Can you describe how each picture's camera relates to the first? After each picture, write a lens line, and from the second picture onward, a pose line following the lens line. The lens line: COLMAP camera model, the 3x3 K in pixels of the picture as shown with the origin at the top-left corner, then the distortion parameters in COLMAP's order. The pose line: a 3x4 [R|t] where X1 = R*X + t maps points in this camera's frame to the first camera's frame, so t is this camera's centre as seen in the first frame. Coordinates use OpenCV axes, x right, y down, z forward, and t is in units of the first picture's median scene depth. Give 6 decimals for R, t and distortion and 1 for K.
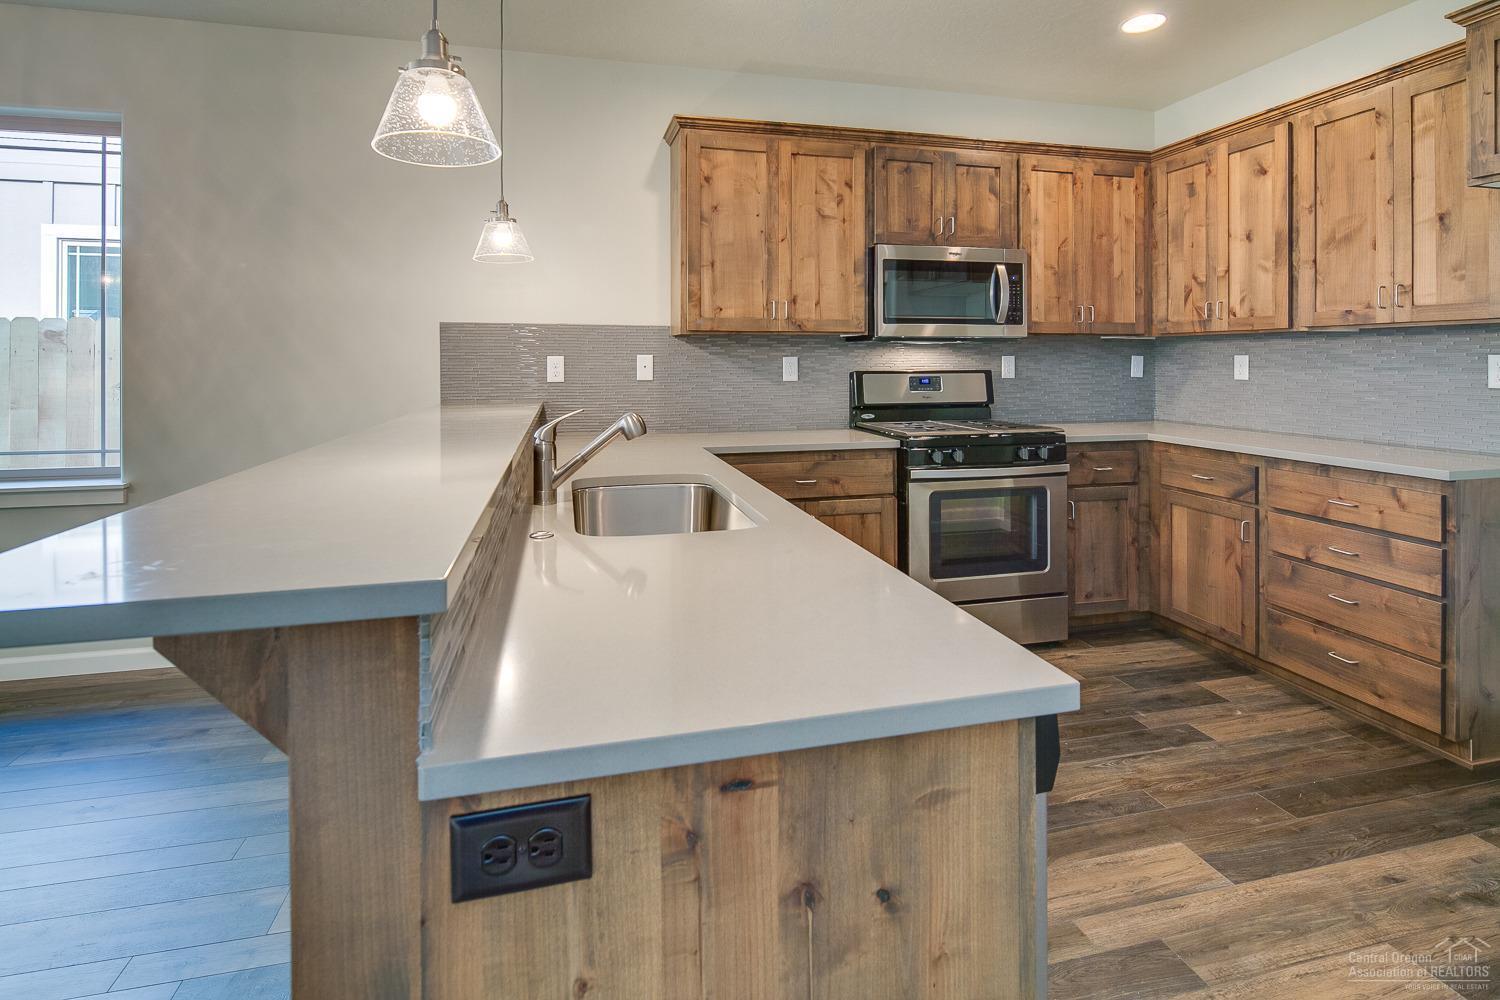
lens RADIAL K [[720.7, 0, 743.2], [0, 720.7, 358.7], [0, 0, 1]] dist [0.001825, -0.001139]
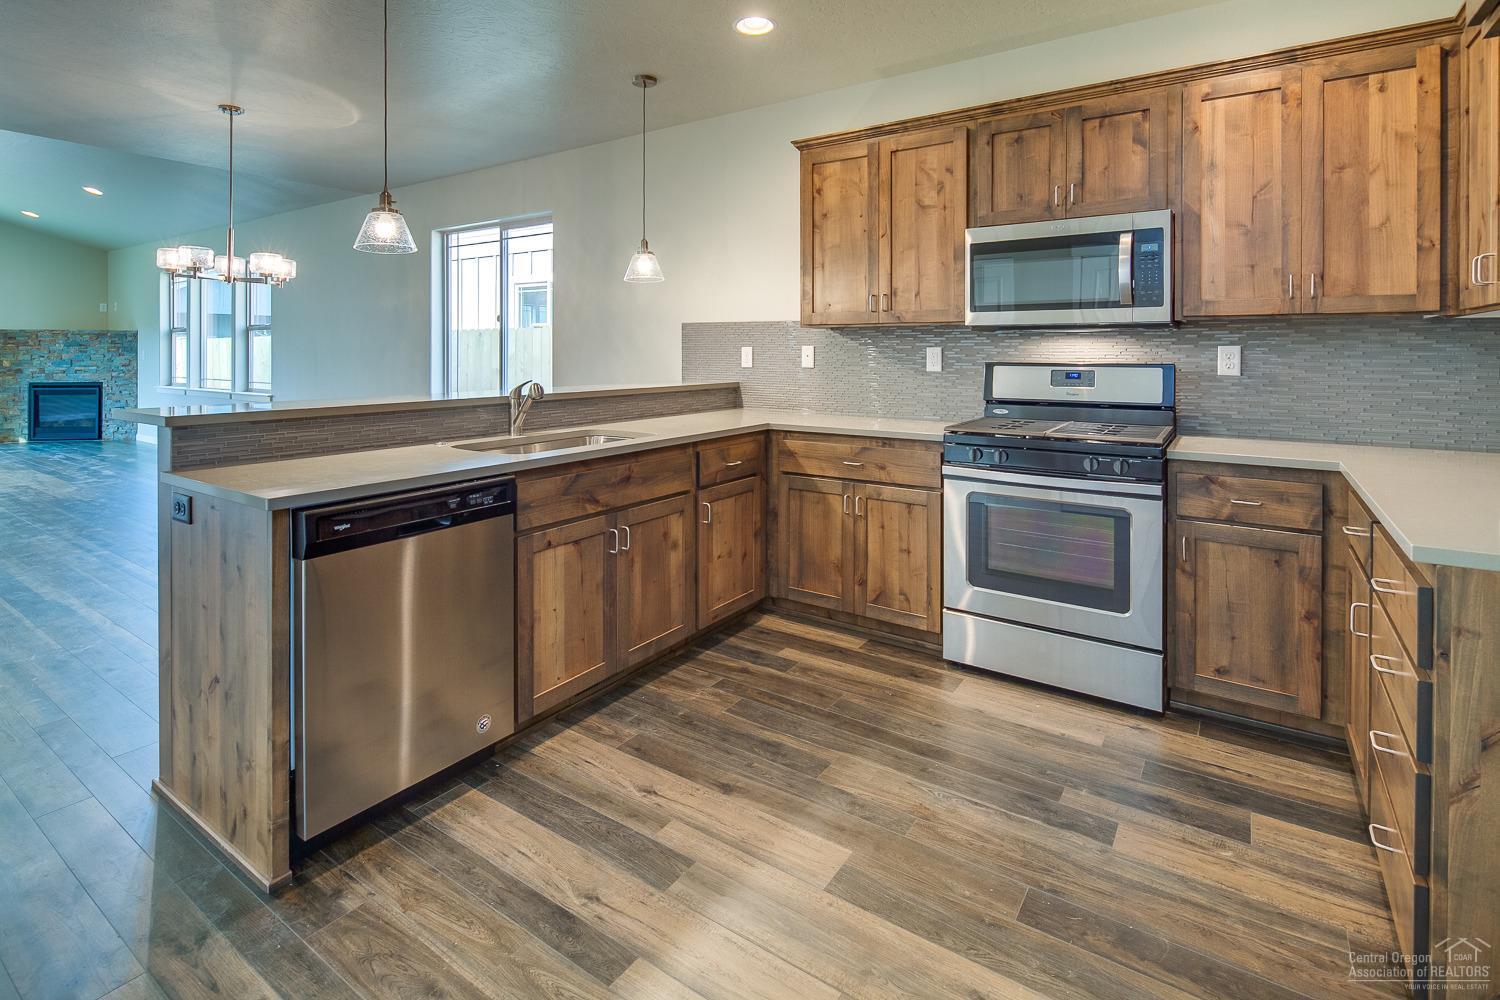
lens RADIAL K [[728.8, 0, 745.5], [0, 728.8, 353.1], [0, 0, 1]] dist [0.000953, -0.001049]
pose [[0.669463, 0.005205, -0.742827, 0.689954], [-0.000409, 0.999978, 0.006638, -0.001195], [0.742846, -0.004140, 0.669450, 0.136859]]
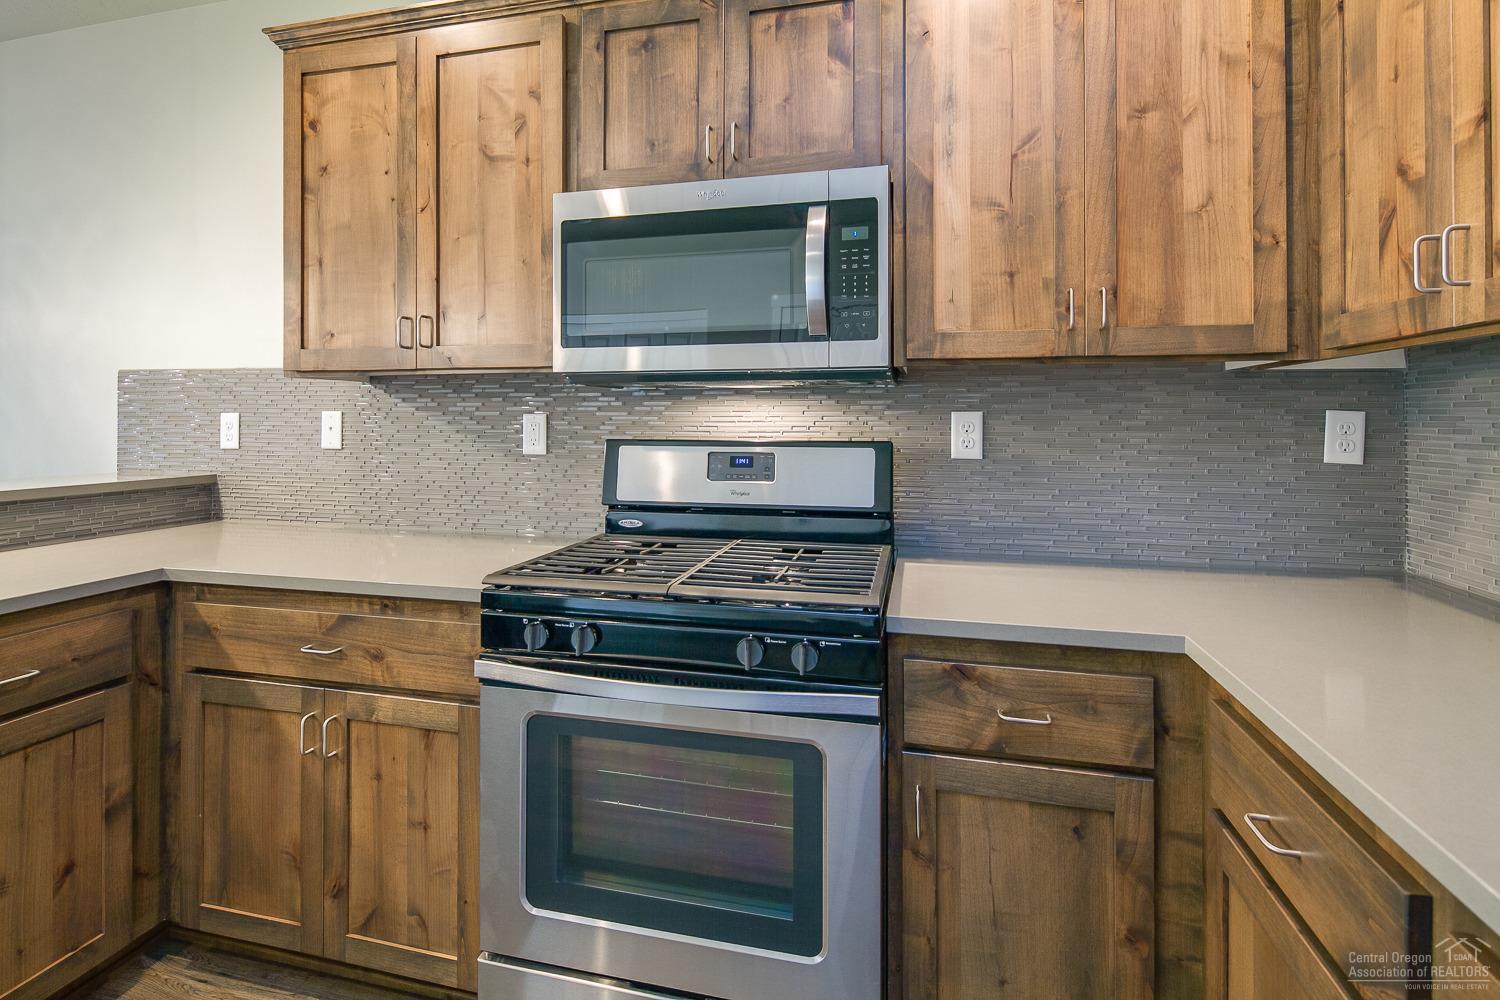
lens RADIAL K [[725.0, 0, 744.3], [0, 725.0, 412.2], [0, 0, 1]] dist [0.000180, -0.000861]
pose [[0.885936, -0.001783, -0.463803, 0.532898], [-0.001398, 0.999978, -0.006515, -0.000172], [0.463805, 0.006420, 0.885914, 0.592012]]
